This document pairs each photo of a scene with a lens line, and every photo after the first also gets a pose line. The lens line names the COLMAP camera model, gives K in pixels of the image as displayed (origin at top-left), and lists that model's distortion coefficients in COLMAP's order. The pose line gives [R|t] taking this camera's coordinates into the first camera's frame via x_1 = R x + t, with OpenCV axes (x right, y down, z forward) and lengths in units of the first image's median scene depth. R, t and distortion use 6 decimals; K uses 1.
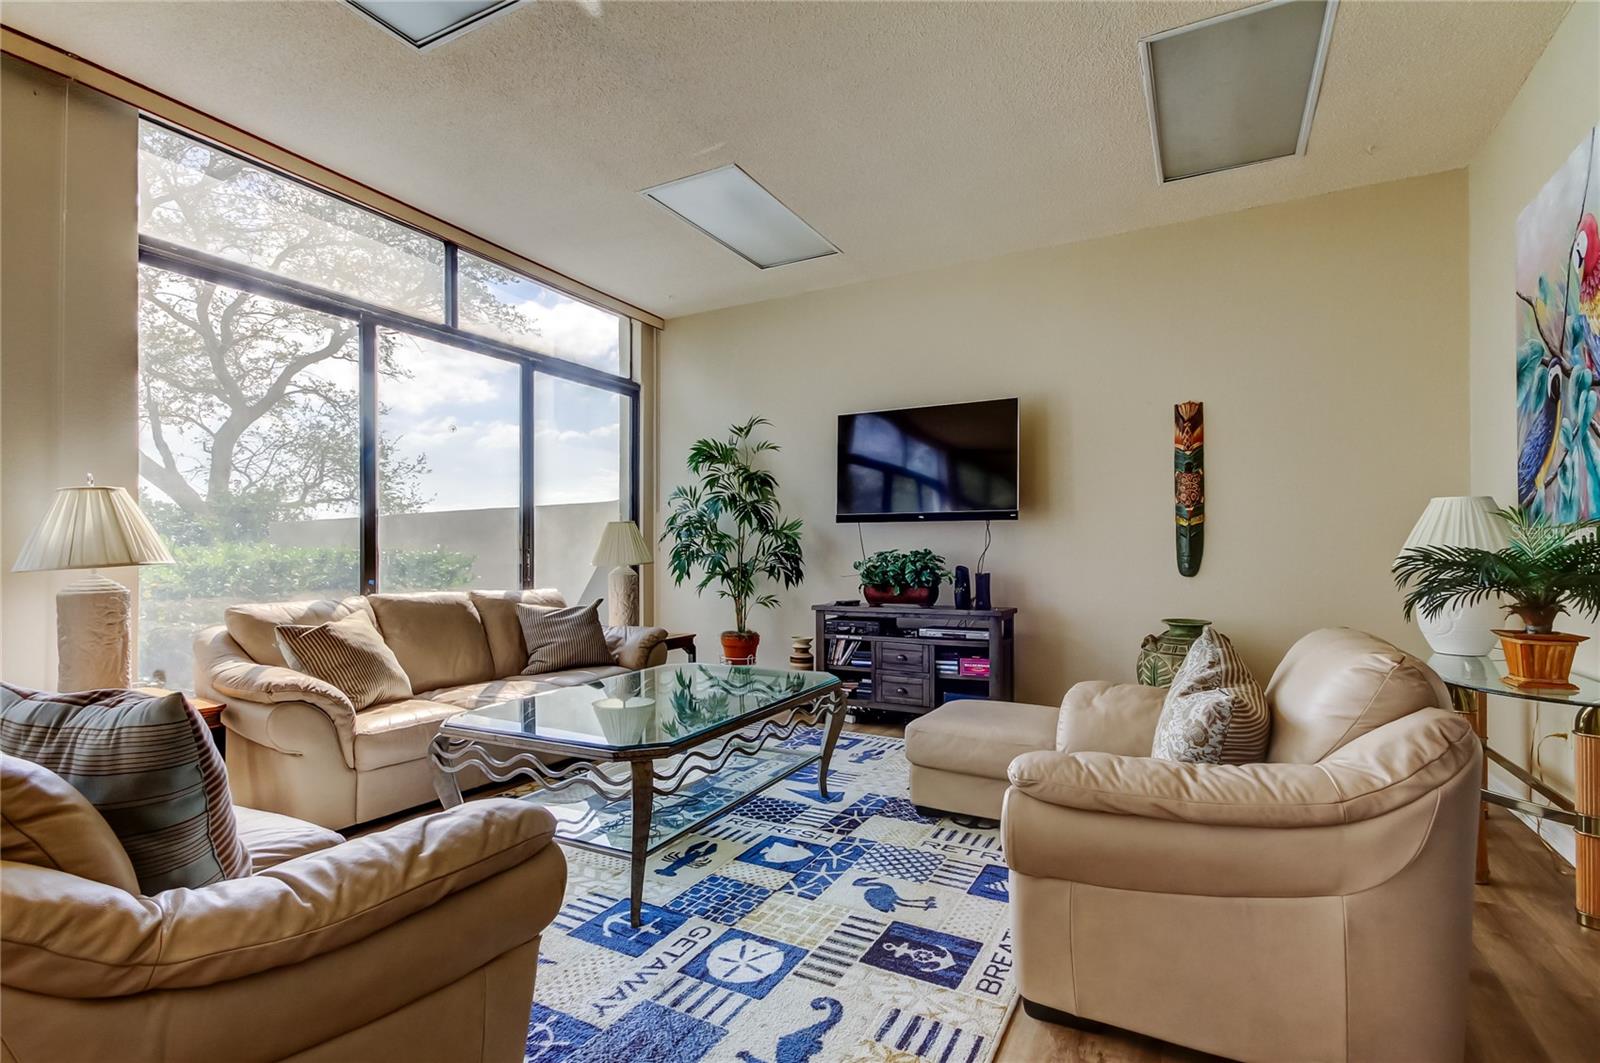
lens RADIAL K [[753.5, 0, 816.4], [0, 753.5, 536.0], [0, 0, 1]] dist [0.006311, 0.001355]
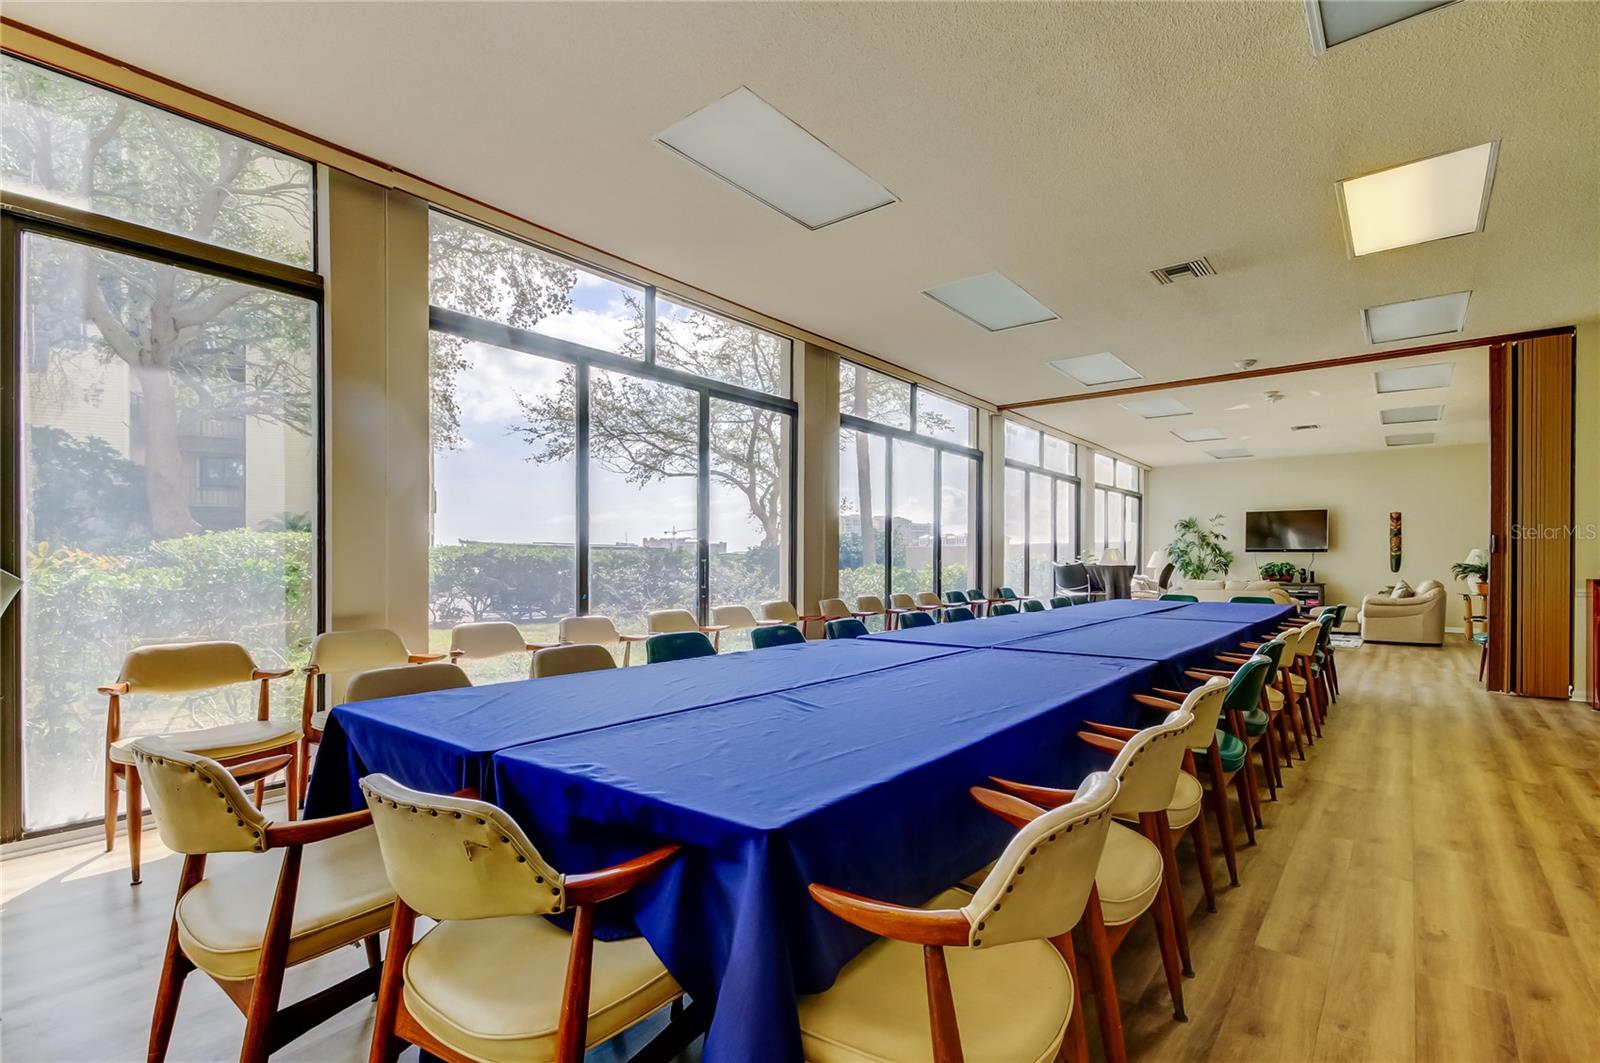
lens RADIAL K [[753.5, 0, 809.1], [0, 753.5, 554.9], [0, 0, 1]] dist [0.006311, 0.001355]
pose [[0.981978, 0.001368, -0.188993, -0.955334], [0.001301, 0.999901, 0.013996, -0.045563], [0.188993, -0.013990, 0.981879, -1.863331]]
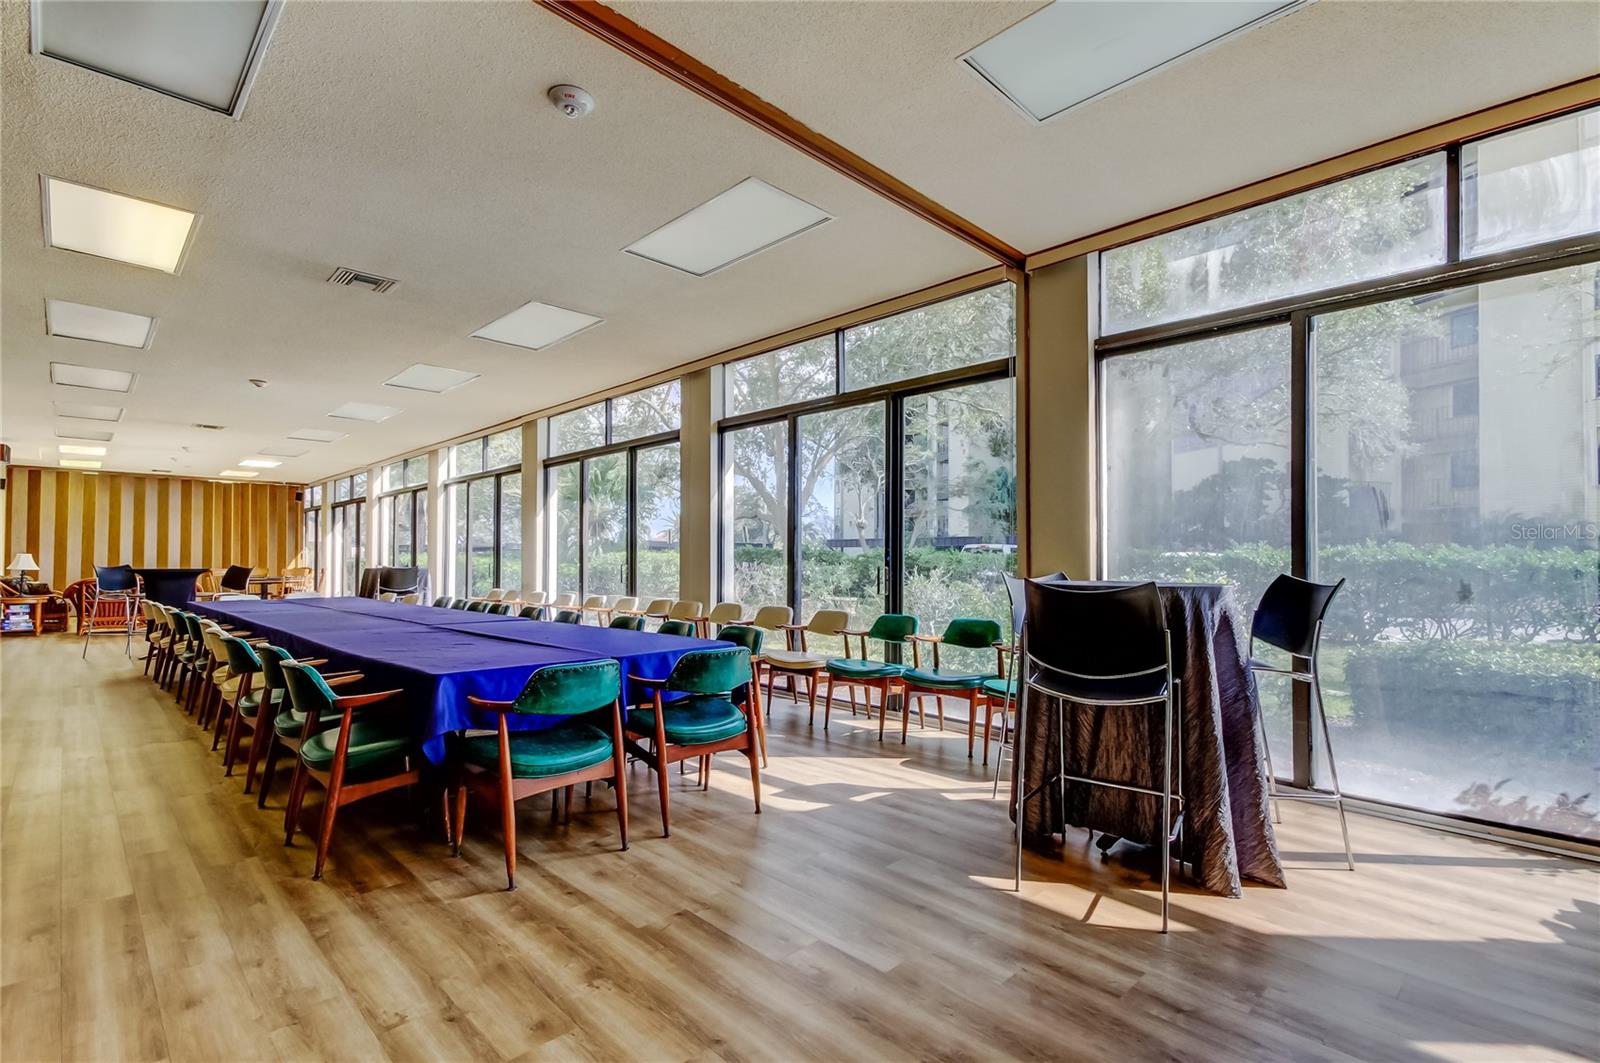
lens RADIAL K [[753.5, 0, 806.5], [0, 753.5, 539.9], [0, 0, 1]] dist [0.006311, 0.001355]
pose [[-0.298272, -0.017204, -0.954326, 1.866664], [0.009653, 0.999732, -0.021040, -0.004972], [0.954432, -0.015487, -0.298026, 3.227634]]
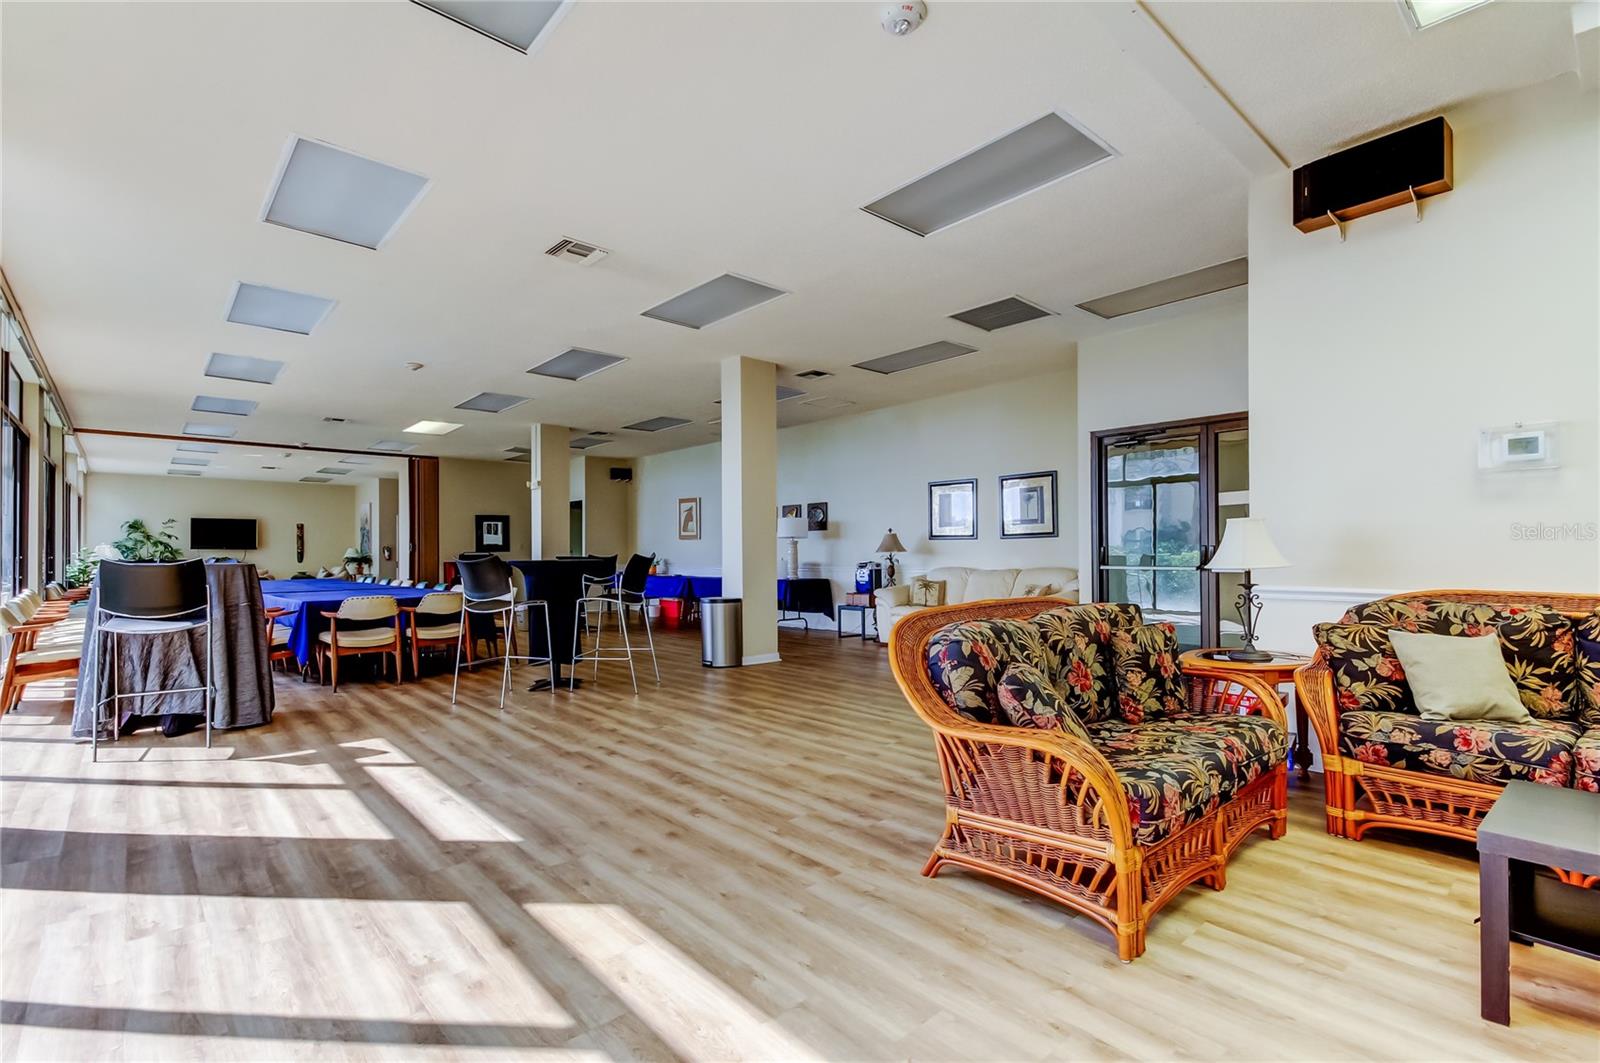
lens RADIAL K [[753.5, 0, 812.8], [0, 753.5, 546.6], [0, 0, 1]] dist [0.006311, 0.001355]
pose [[0.352426, 0.011486, 0.935769, -2.126728], [-0.014696, 0.999869, -0.006738, -0.046044], [-0.935724, -0.011377, 0.352549, -2.769938]]
